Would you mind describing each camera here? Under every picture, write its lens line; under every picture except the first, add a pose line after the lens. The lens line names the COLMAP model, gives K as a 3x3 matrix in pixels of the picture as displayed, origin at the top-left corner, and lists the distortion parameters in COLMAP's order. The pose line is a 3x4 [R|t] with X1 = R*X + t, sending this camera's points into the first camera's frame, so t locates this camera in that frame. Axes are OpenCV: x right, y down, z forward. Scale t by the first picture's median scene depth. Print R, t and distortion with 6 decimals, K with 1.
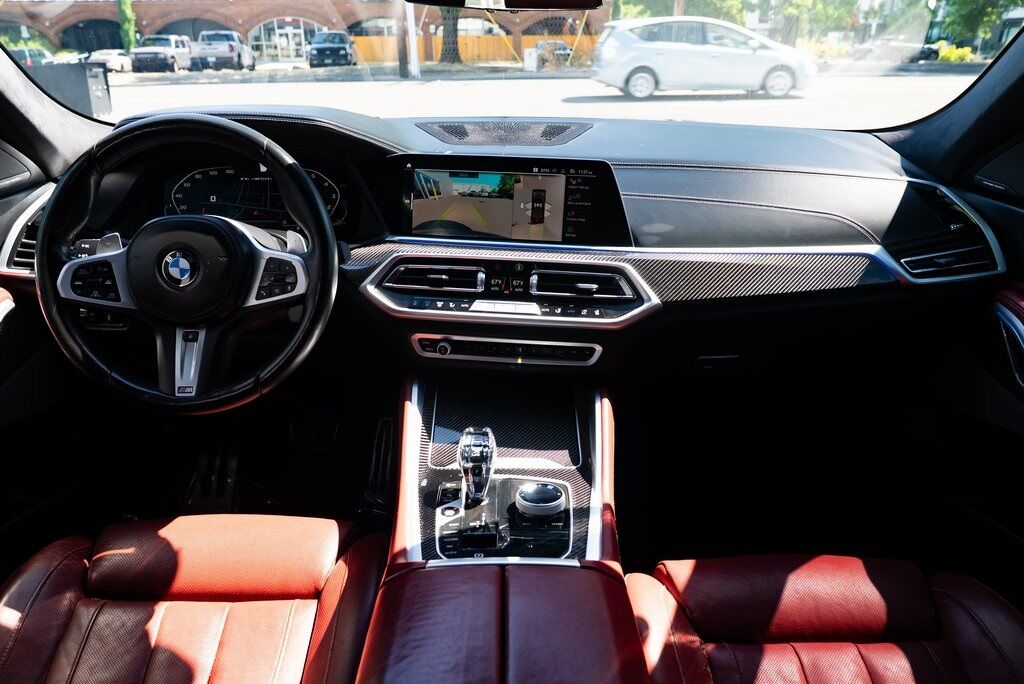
lens RADIAL K [[696.6, 0, 510.0], [0, 696.6, 340.5], [0, 0, 1]] dist [-0.036498, 0.024238]
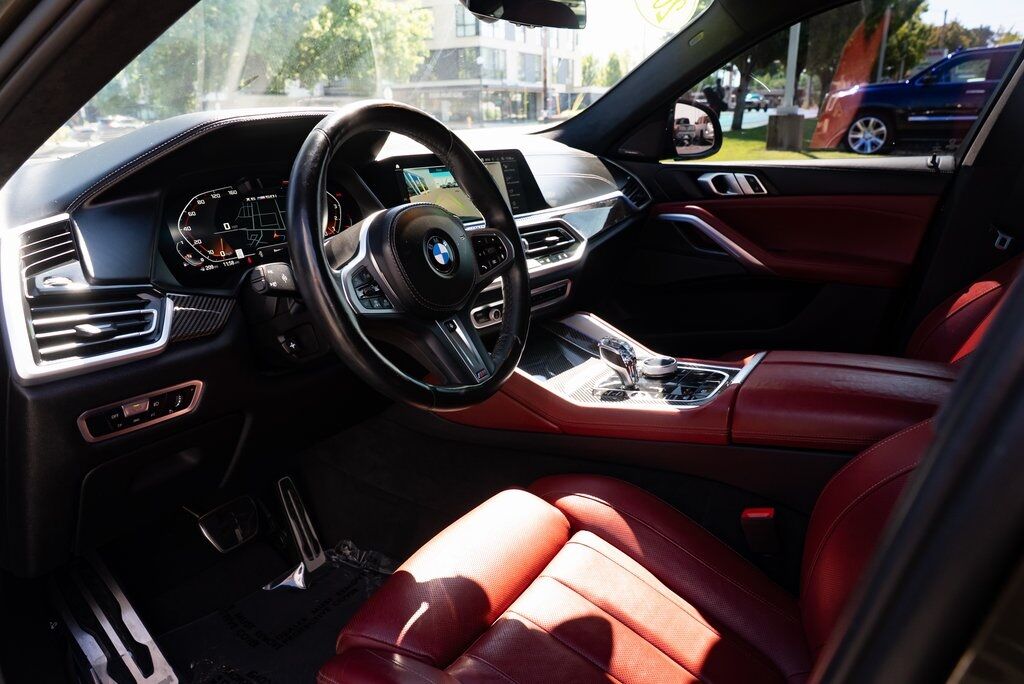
lens RADIAL K [[695.1, 0, 516.9], [0, 695.1, 340.2], [0, 0, 1]] dist [-0.036204, 0.028126]
pose [[0.535724, -0.270631, 0.799849, -0.987259], [0.354064, 0.931948, 0.078181, -0.024491], [-0.766575, 0.241314, 0.595088, 0.305031]]
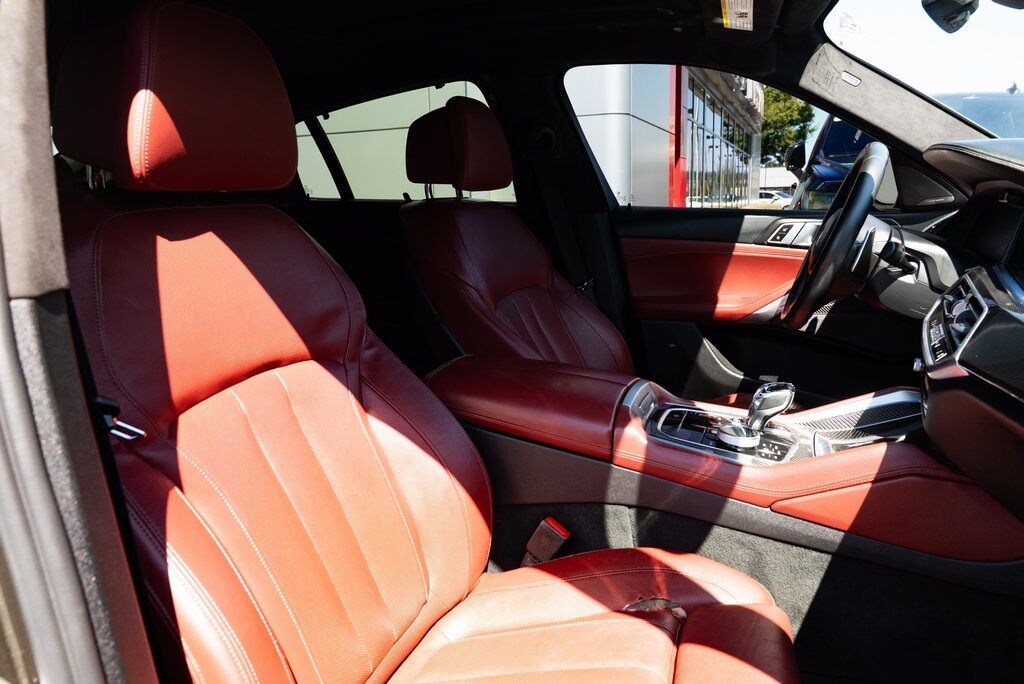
lens RADIAL K [[696.6, 0, 510.0], [0, 696.6, 340.5], [0, 0, 1]] dist [-0.036498, 0.024238]
pose [[-0.358412, 0.196944, -0.912553, 1.002451], [-0.348610, 0.878551, 0.326525, -0.133321], [0.866032, 0.435156, -0.246227, 0.706416]]
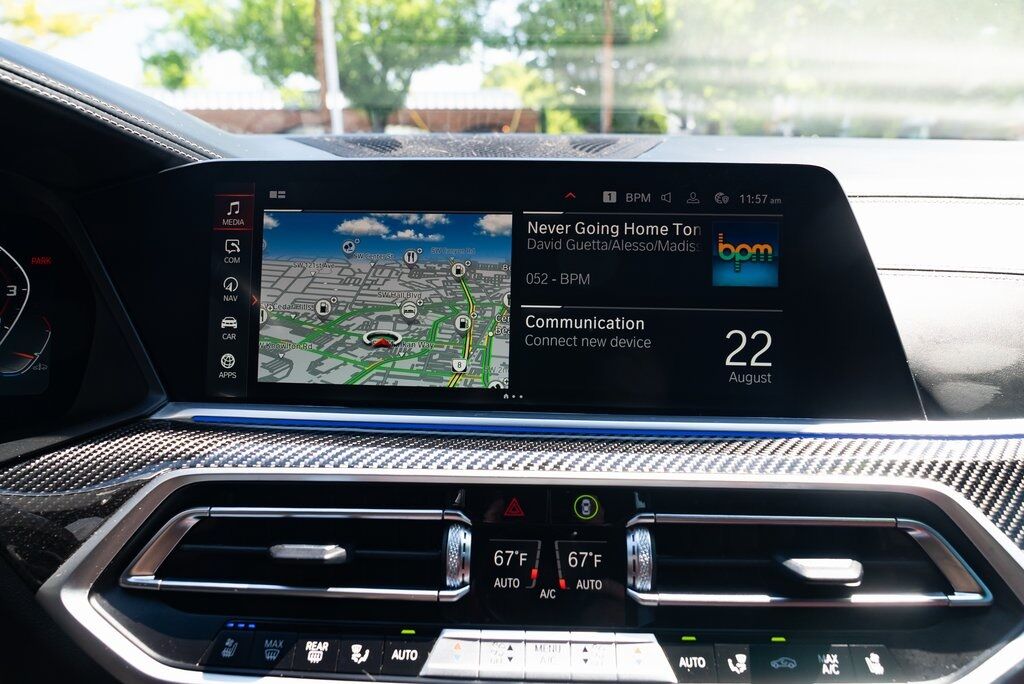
lens RADIAL K [[721.2, 0, 510.8], [0, 721.2, 339.8], [0, 0, 1]] dist [-0.038597, 0.034810]
pose [[0.995446, -0.029549, 0.090627, -0.043624], [0.042817, 0.988037, -0.148151, -0.128647], [-0.085165, 0.151357, 0.984804, 0.673655]]
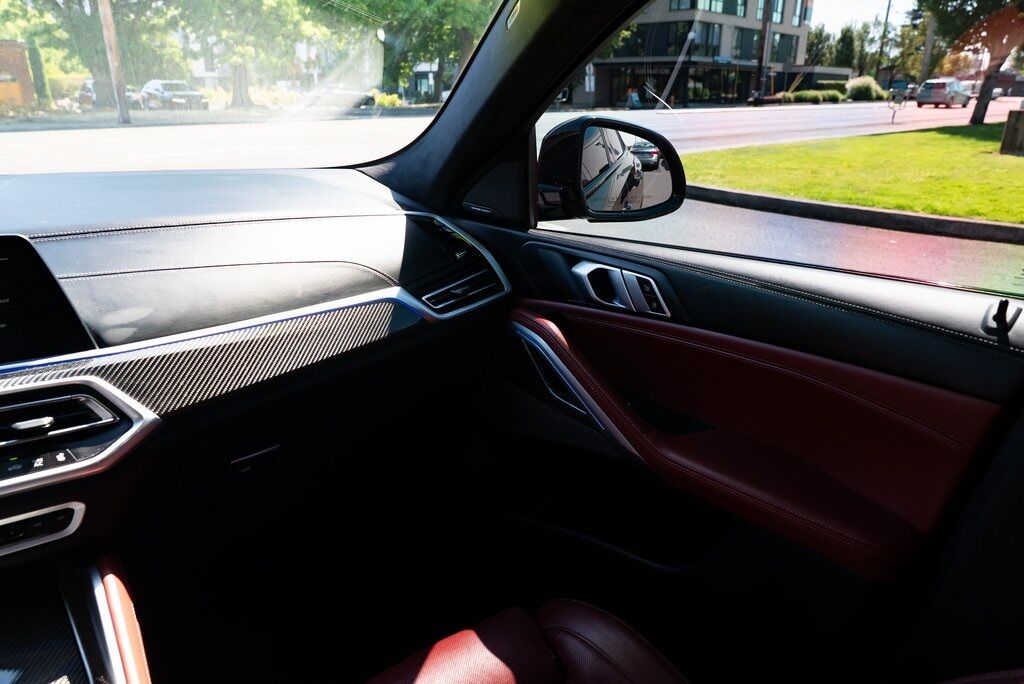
lens RADIAL K [[694.0, 0, 513.1], [0, 694.0, 336.1], [0, 0, 1]] dist [-0.017688, -0.000564]
pose [[0.758088, -0.210296, 0.617315, 0.067523], [0.250789, 0.967798, 0.021713, -0.055760], [-0.602002, 0.138355, 0.786416, 0.191573]]
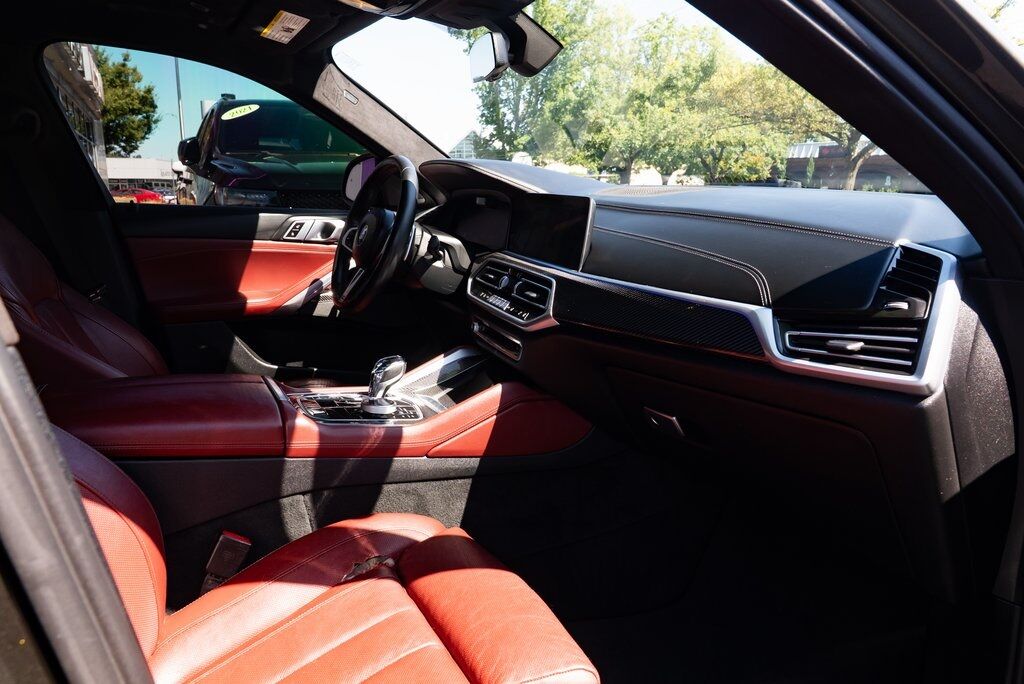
lens RADIAL K [[694.0, 0, 513.1], [0, 694.0, 336.1], [0, 0, 1]] dist [-0.017688, -0.000564]
pose [[0.472394, 0.190504, -0.860553, 1.077457], [-0.360104, 0.932870, 0.008837, -0.009145], [0.804468, 0.305714, 0.509284, 0.379651]]
